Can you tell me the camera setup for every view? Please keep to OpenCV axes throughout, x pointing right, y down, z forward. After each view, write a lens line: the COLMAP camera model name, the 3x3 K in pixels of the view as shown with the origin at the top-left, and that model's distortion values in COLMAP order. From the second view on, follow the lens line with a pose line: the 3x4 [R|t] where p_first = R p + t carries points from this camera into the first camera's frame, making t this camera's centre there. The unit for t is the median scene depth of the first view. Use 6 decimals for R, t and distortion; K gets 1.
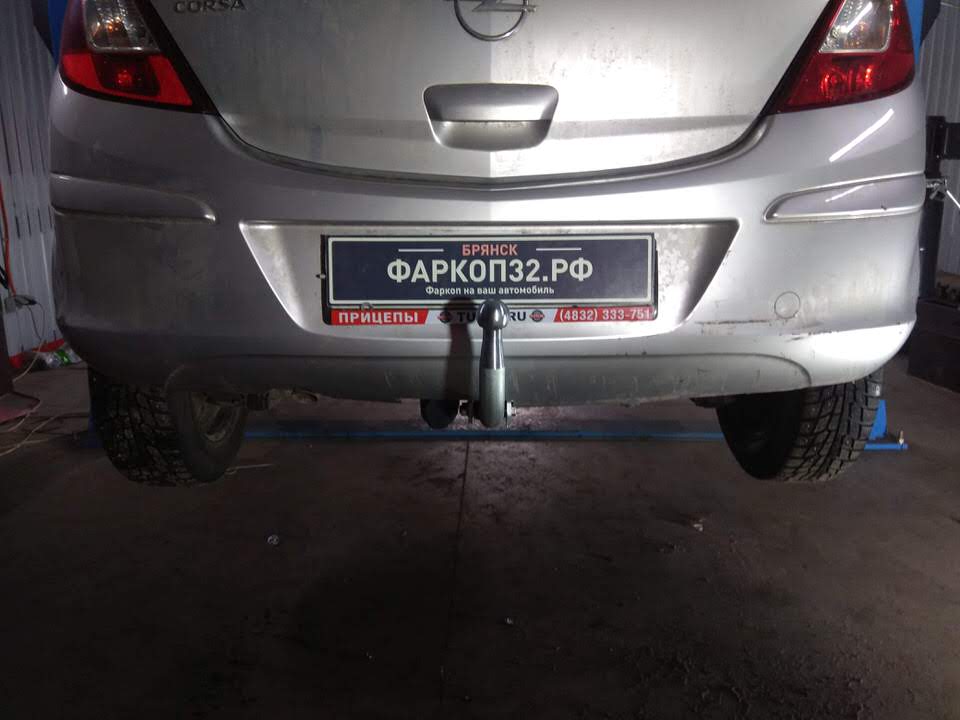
lens RADIAL K [[732.6, 0, 460.9], [0, 732.6, 347.6], [0, 0, 1]] dist [0.075374, -0.083800]
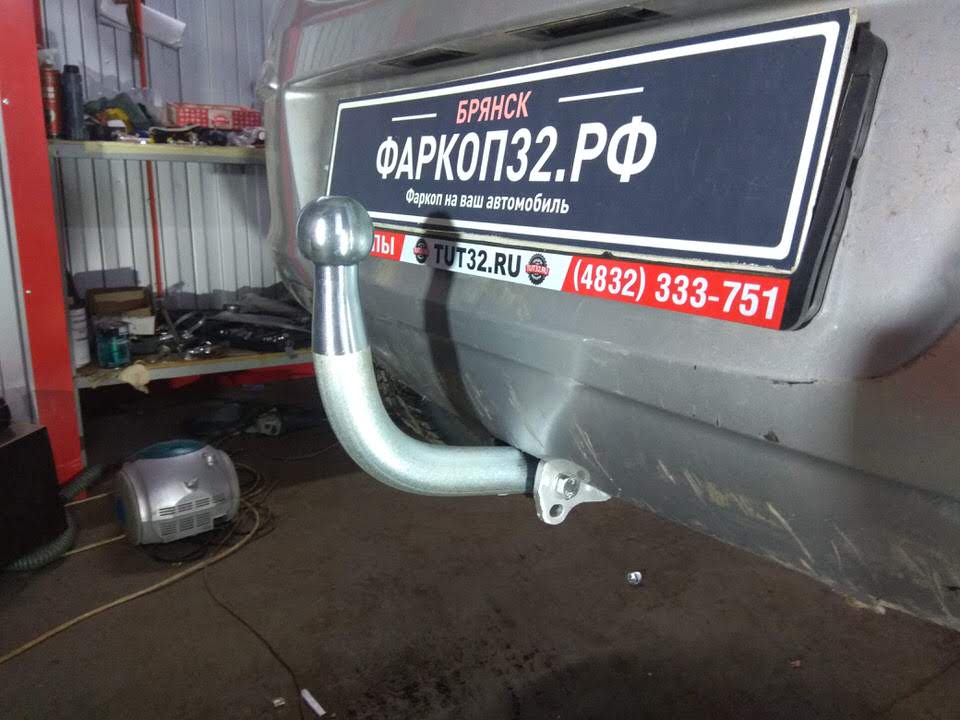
lens RADIAL K [[732.6, 0, 476.0], [0, 732.6, 362.6], [0, 0, 1]] dist [0.075374, -0.083800]
pose [[0.562626, 0.213573, -0.798648, 0.422599], [-0.204765, 0.971953, 0.115667, -0.033242], [0.800952, 0.098458, 0.590578, 0.740763]]
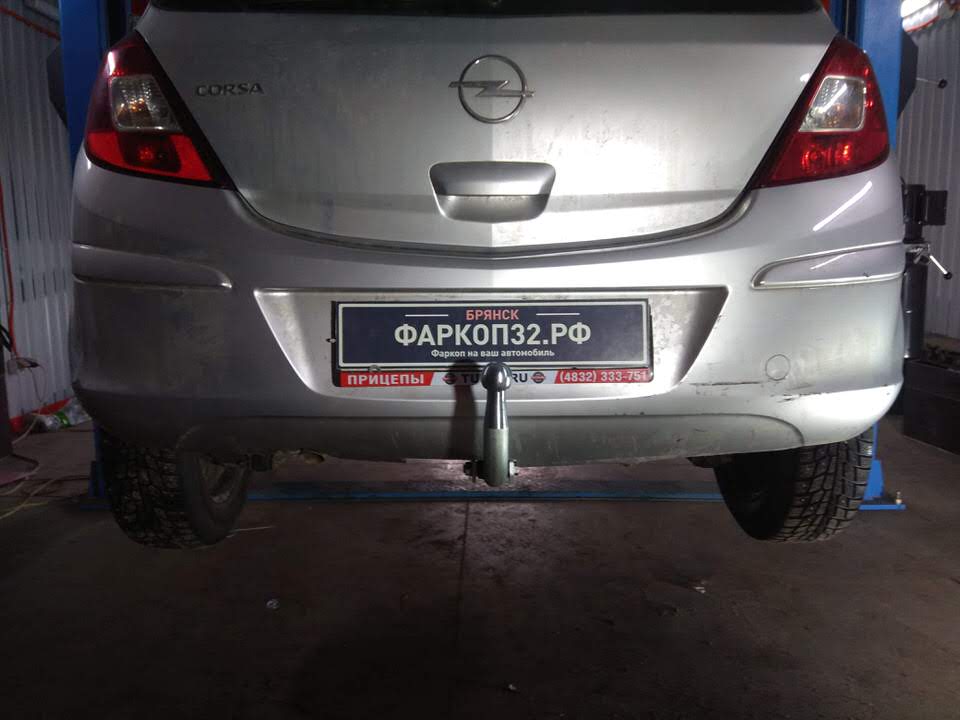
lens RADIAL K [[732.6, 0, 461.6], [0, 732.6, 346.3], [0, 0, 1]] dist [0.075374, -0.083800]
pose [[0.999982, -0.001644, 0.005716, -0.010740], [0.002118, 0.996459, -0.084052, -0.000166], [-0.005557, 0.084063, 0.996445, -0.040544]]
